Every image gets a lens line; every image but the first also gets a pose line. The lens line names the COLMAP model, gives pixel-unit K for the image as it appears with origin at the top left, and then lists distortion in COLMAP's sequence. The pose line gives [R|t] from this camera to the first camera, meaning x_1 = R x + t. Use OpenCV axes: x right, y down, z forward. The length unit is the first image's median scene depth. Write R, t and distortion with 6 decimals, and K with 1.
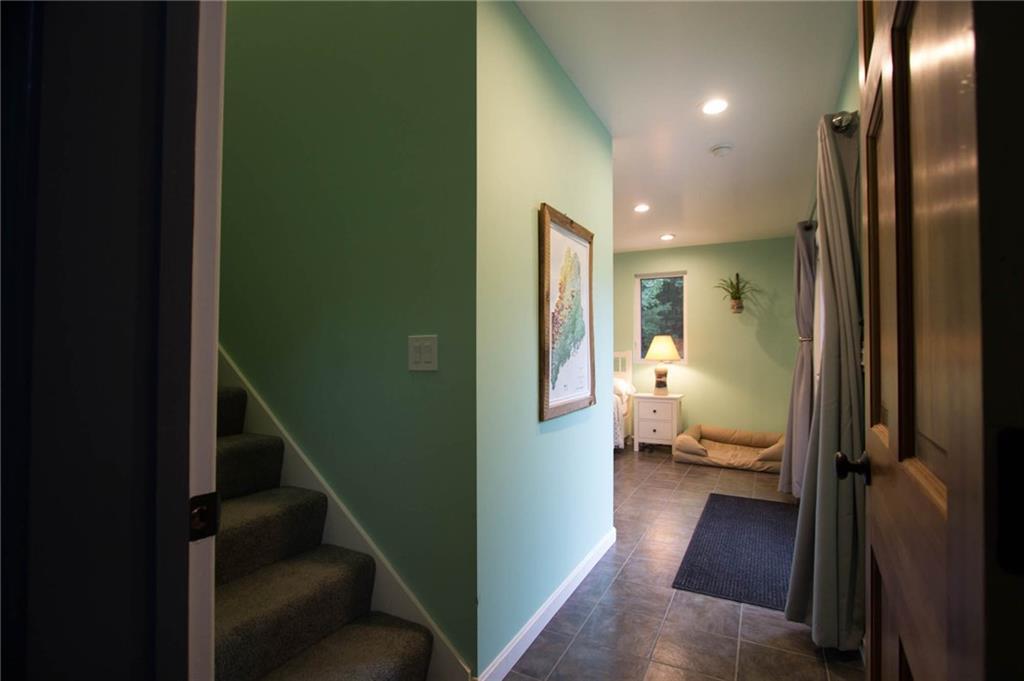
lens RADIAL K [[472.3, 0, 512.0], [0, 472.3, 345.2], [0, 0, 1]] dist [-0.016771, 0.000754]
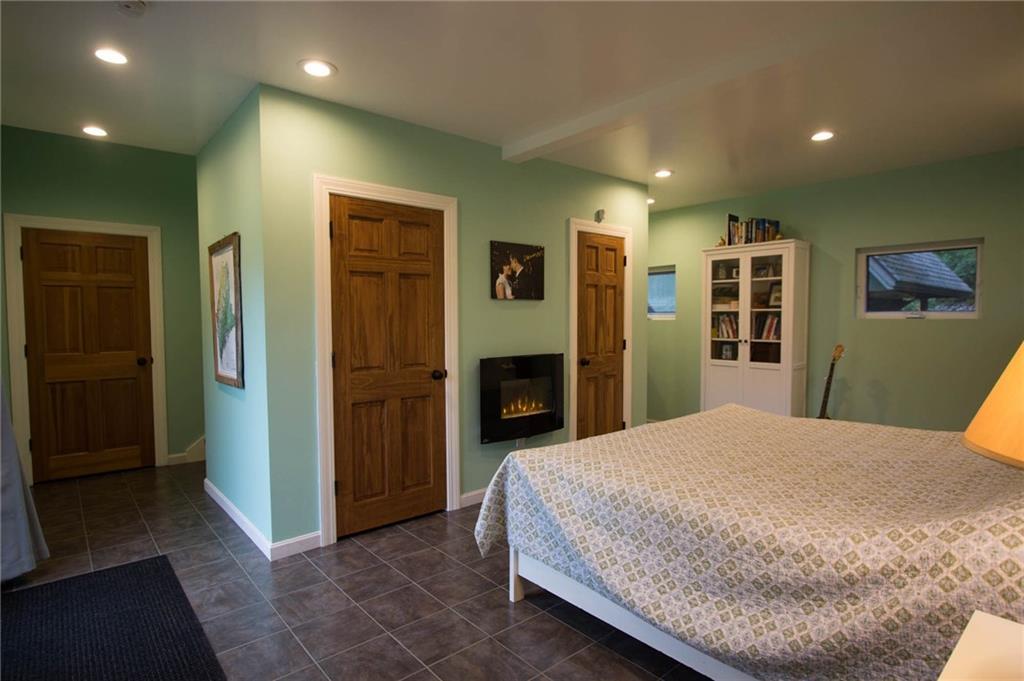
lens RADIAL K [[539.2, 0, 515.7], [0, 539.2, 344.9], [0, 0, 1]] dist [-0.028151, 0.015888]
pose [[-0.350710, 0.040688, -0.935600, 1.263397], [0.019224, 0.999158, 0.036246, -0.009300], [0.936287, -0.005274, -0.351196, 2.320056]]
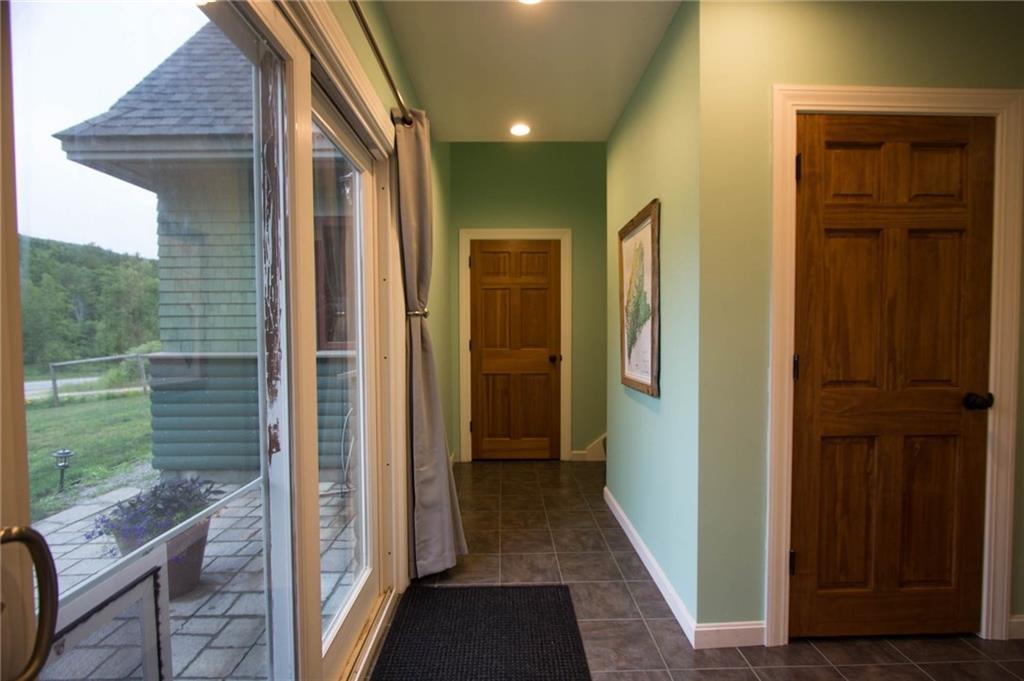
lens RADIAL K [[472.3, 0, 512.0], [0, 472.3, 345.2], [0, 0, 1]] dist [-0.016771, 0.000754]
pose [[-0.871748, 0.013415, -0.489771, 0.935834], [0.008138, 0.999884, 0.012903, 0.019806], [0.489887, 0.007262, -0.871756, 1.847314]]
